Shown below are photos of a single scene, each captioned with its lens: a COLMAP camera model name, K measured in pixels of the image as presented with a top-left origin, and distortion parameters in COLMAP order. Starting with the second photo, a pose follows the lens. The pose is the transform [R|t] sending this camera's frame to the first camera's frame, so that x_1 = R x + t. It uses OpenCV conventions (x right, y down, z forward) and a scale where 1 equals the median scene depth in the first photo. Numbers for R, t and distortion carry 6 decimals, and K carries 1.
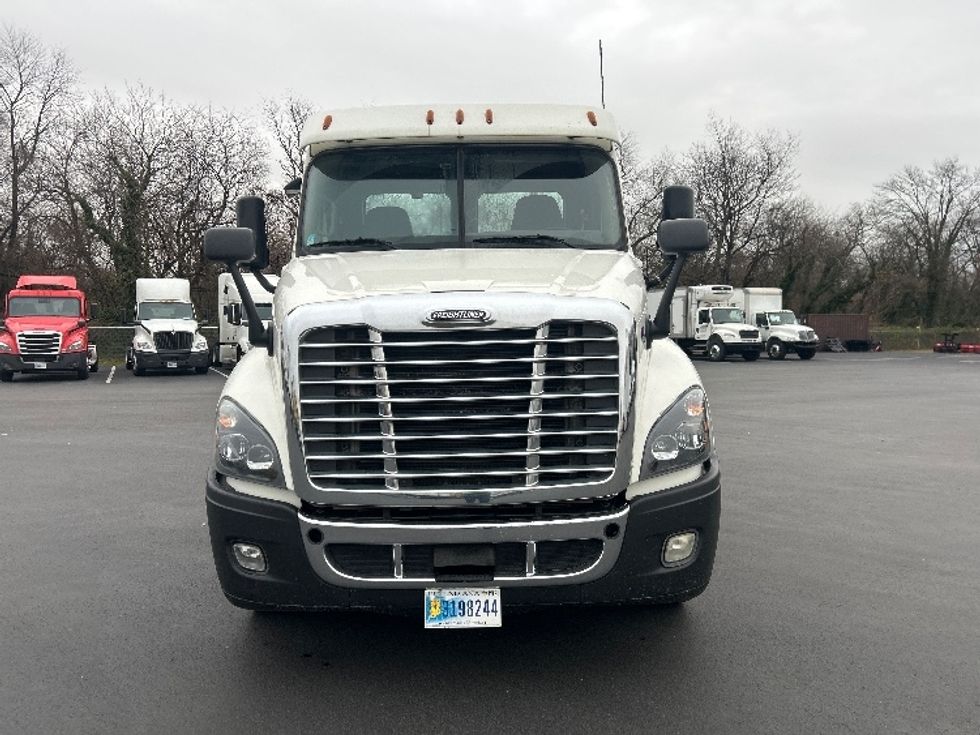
lens RADIAL K [[746.6, 0, 469.5], [0, 746.6, 370.4], [0, 0, 1]] dist [0.066347, 0.002671]
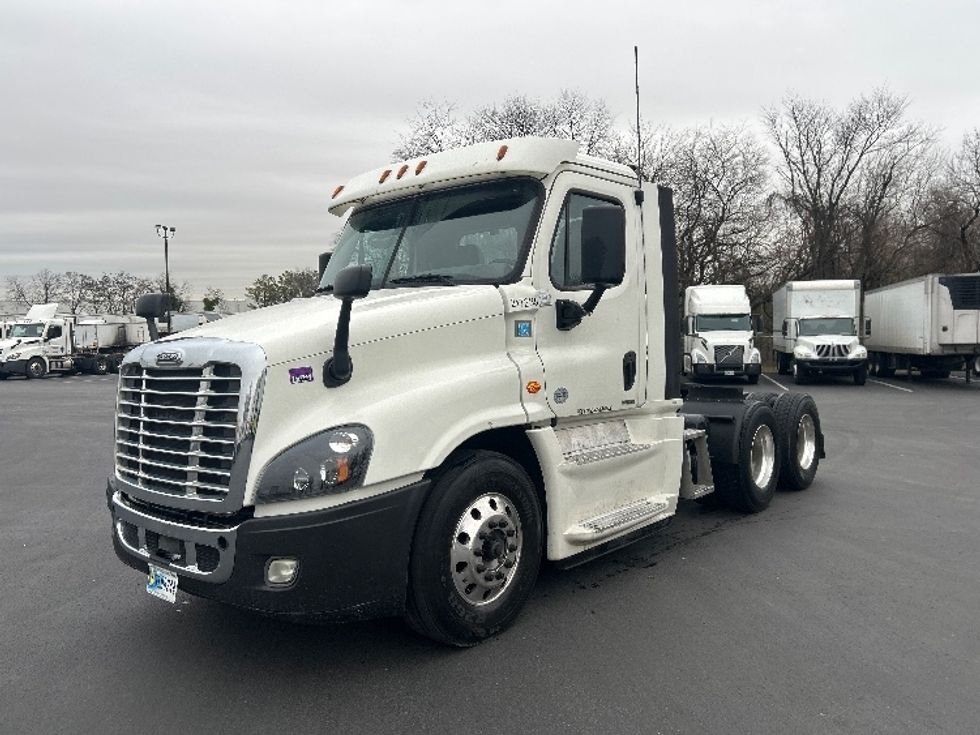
lens RADIAL K [[746.6, 0, 469.5], [0, 746.6, 370.4], [0, 0, 1]] dist [0.066347, 0.002671]
pose [[0.763140, 0.023055, -0.645822, 1.208211], [-0.033096, 0.999446, -0.003429, -0.062444], [0.645386, 0.023991, 0.763480, 0.336836]]
